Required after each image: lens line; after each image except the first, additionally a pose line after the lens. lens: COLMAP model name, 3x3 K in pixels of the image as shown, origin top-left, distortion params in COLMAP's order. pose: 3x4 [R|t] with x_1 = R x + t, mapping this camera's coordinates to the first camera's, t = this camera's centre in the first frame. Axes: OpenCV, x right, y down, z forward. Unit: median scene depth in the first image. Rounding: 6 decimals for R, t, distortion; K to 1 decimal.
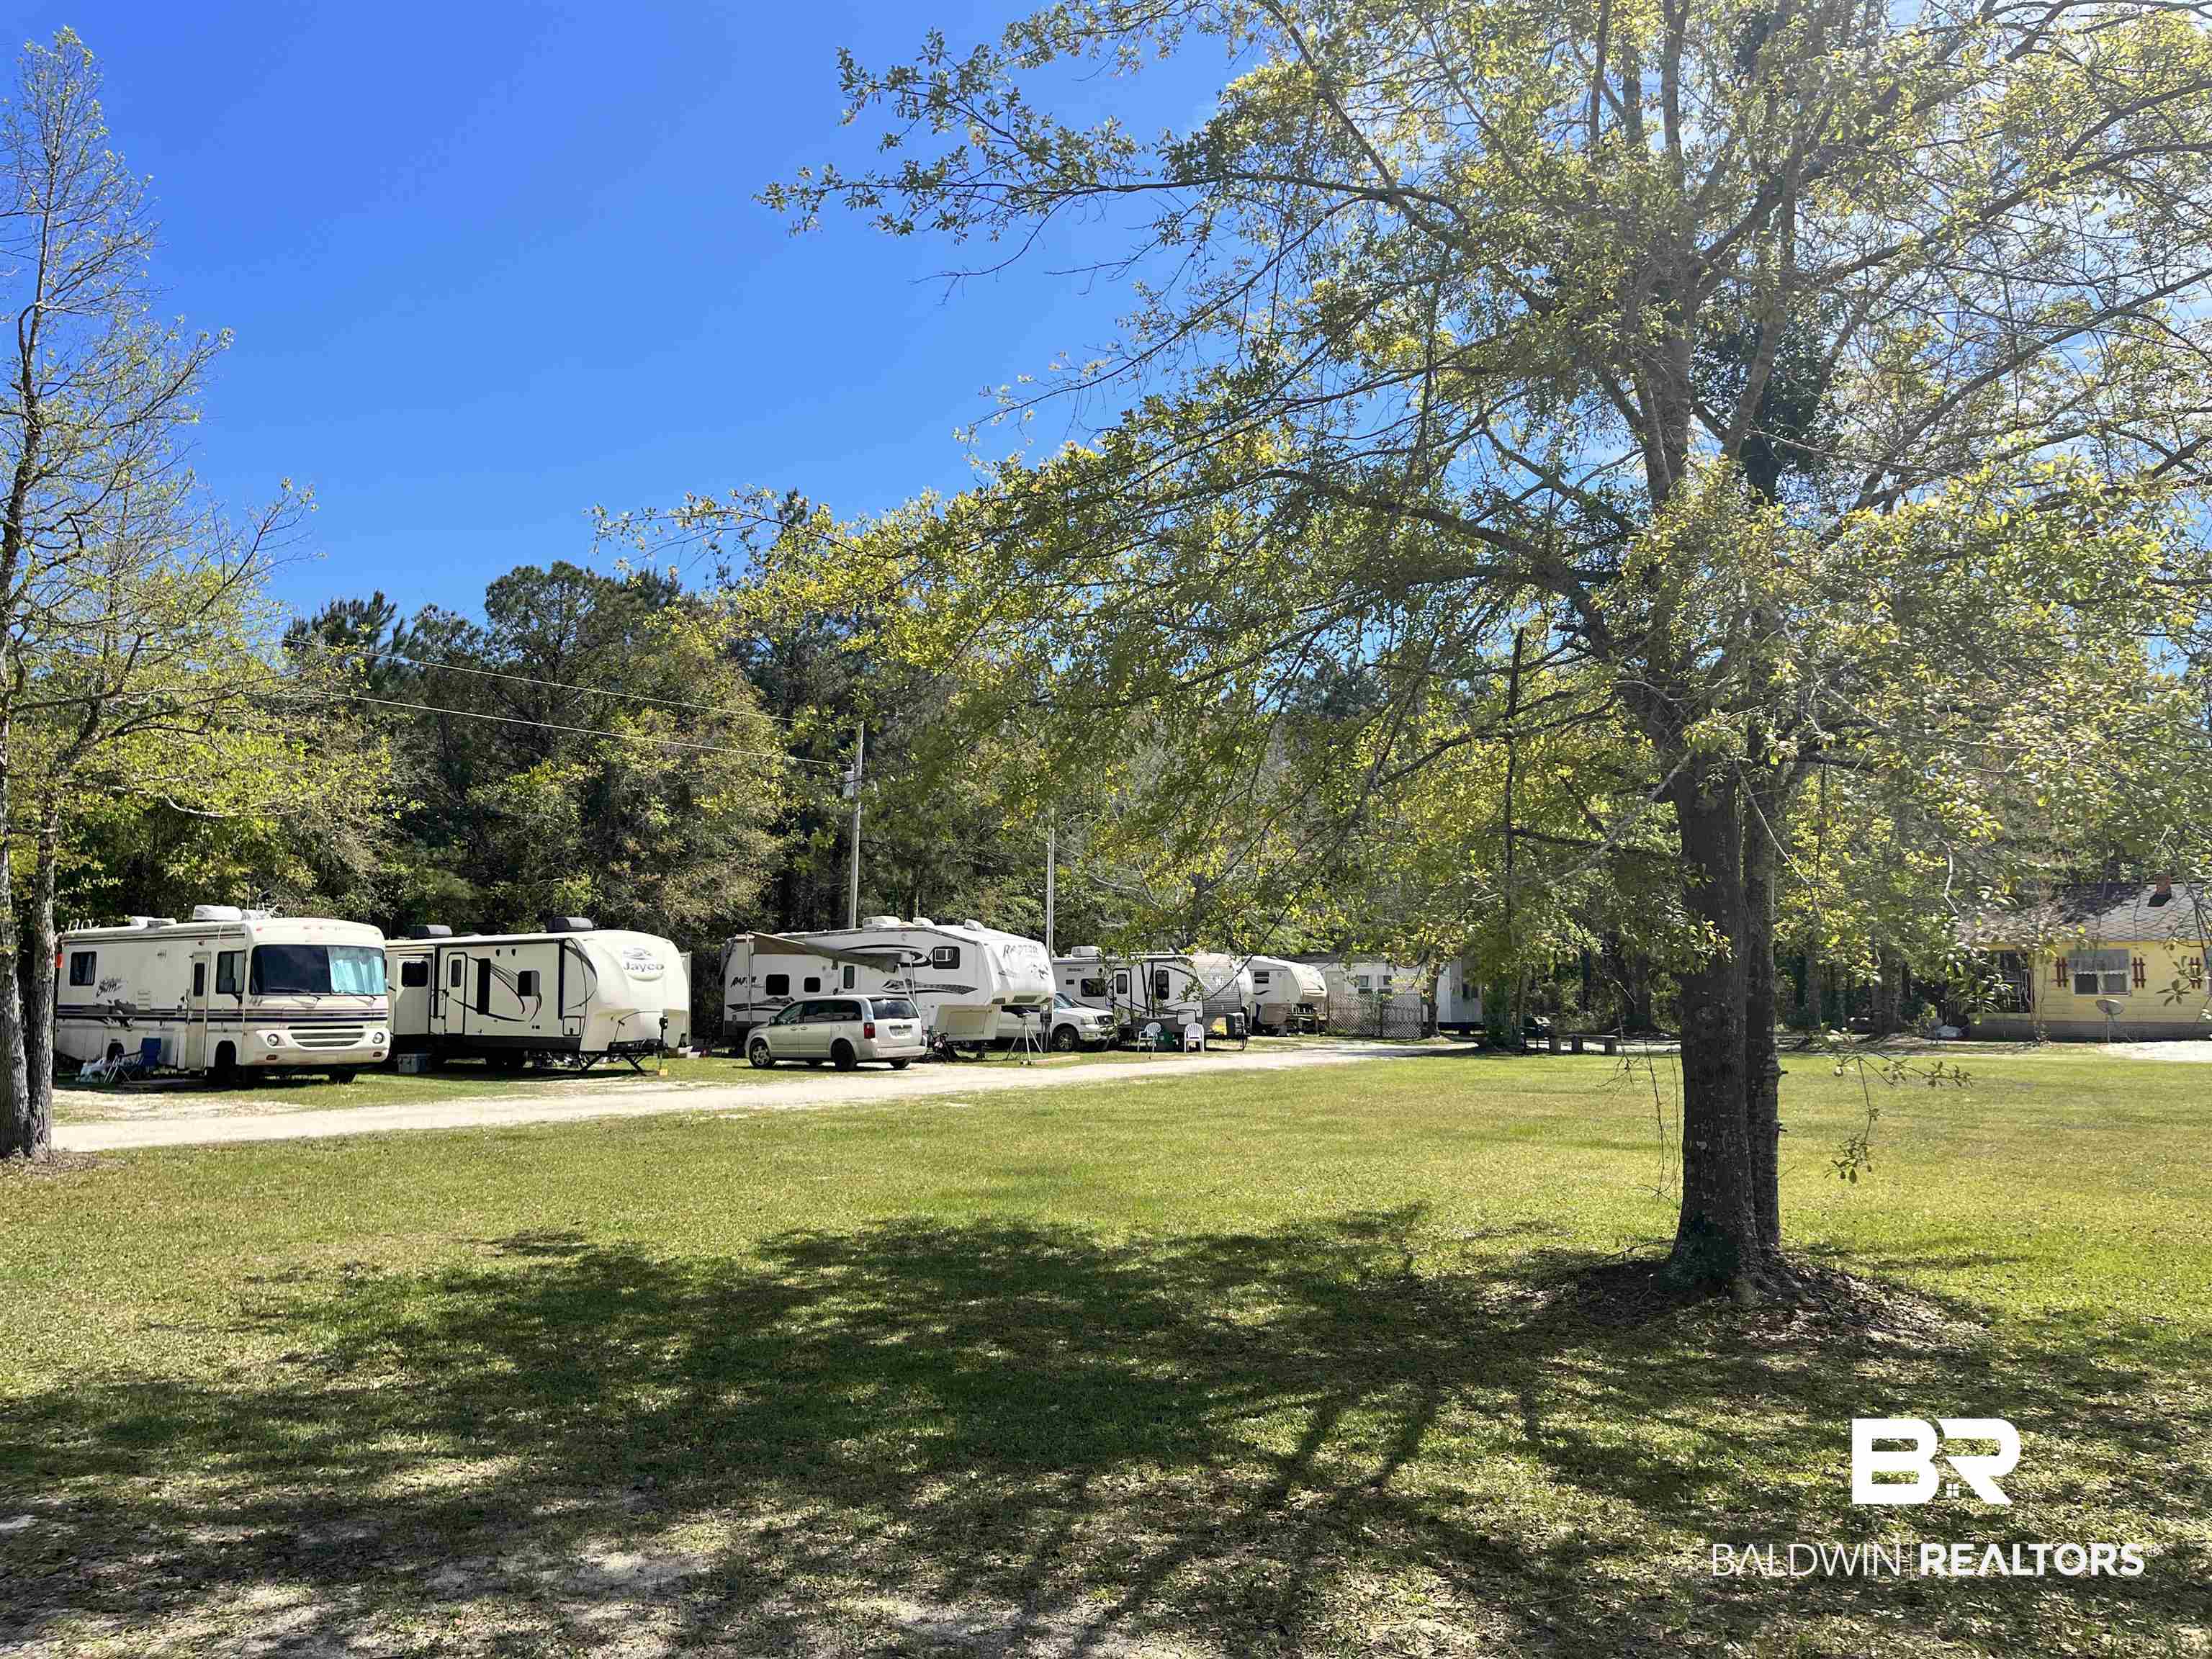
lens RADIAL K [[1639.3, 0, 1102.3], [0, 1639.3, 870.9], [0, 0, 1]] dist [0.053850, -0.086036]
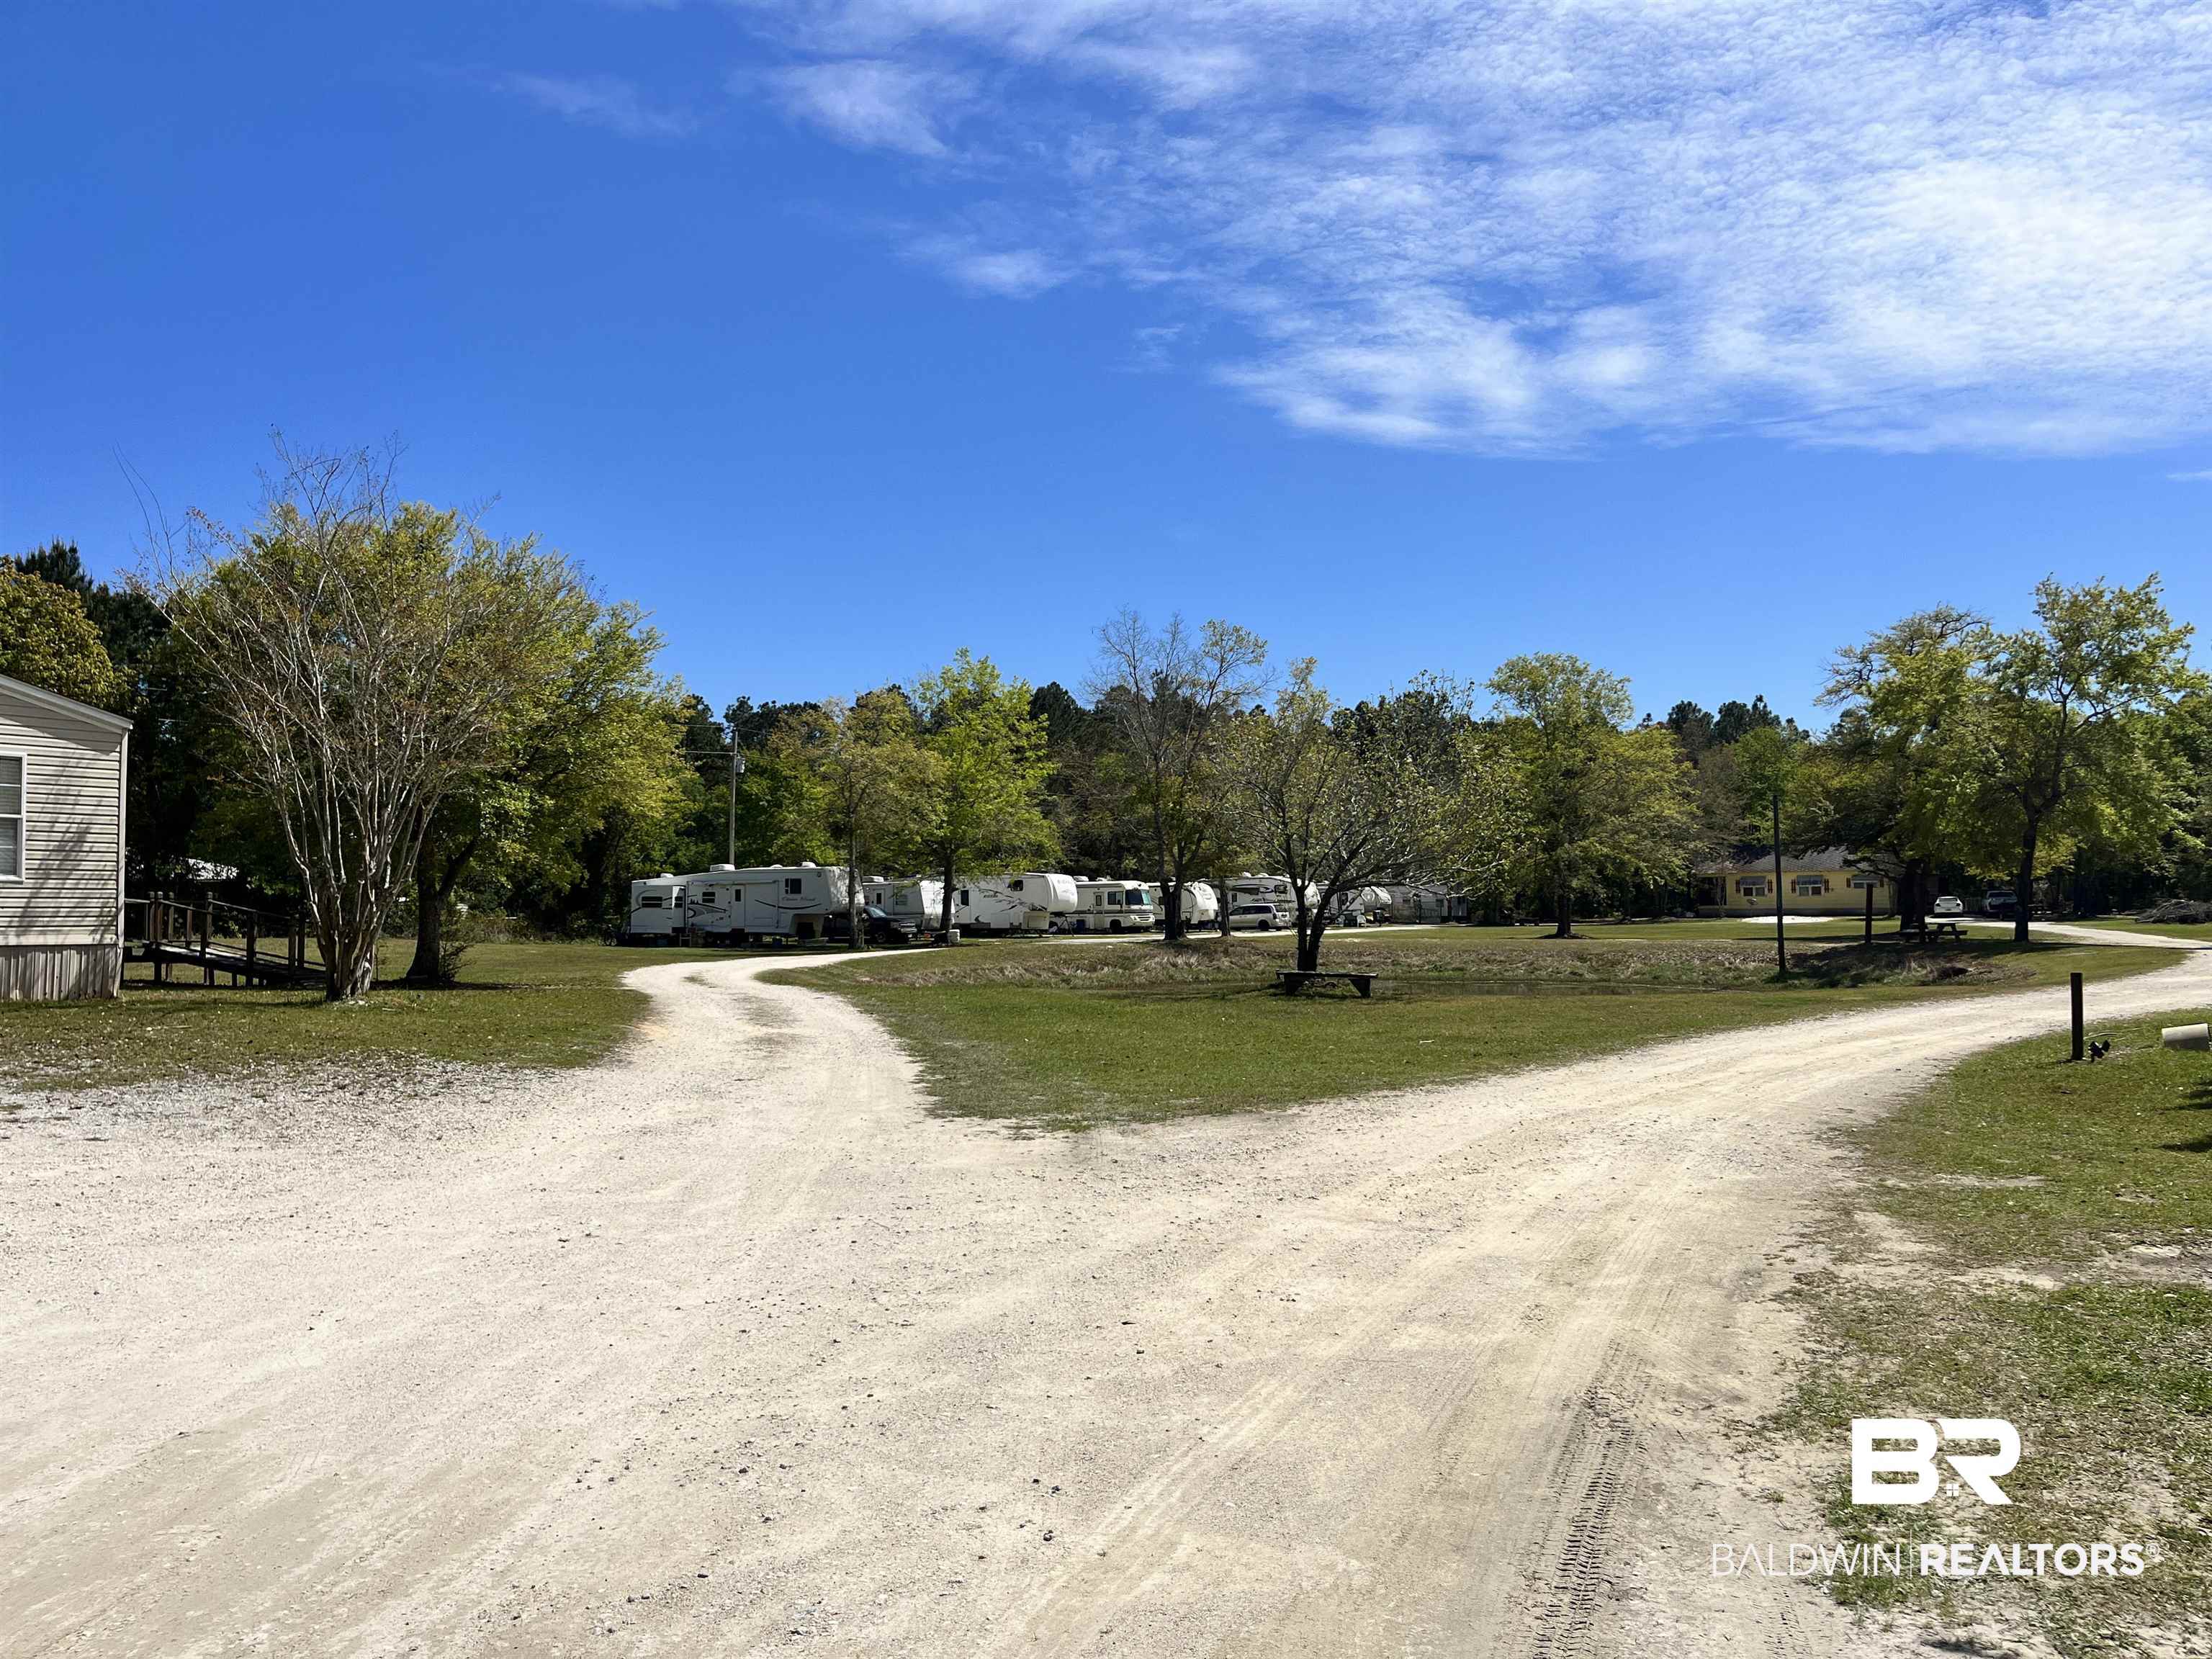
lens RADIAL K [[1639.3, 0, 1102.3], [0, 1639.3, 870.9], [0, 0, 1]] dist [0.053850, -0.086036]
pose [[0.999243, -0.013615, 0.036435, -0.528130], [0.011689, 0.998549, 0.052559, -0.129344], [-0.037098, -0.052093, 0.997953, -1.758988]]
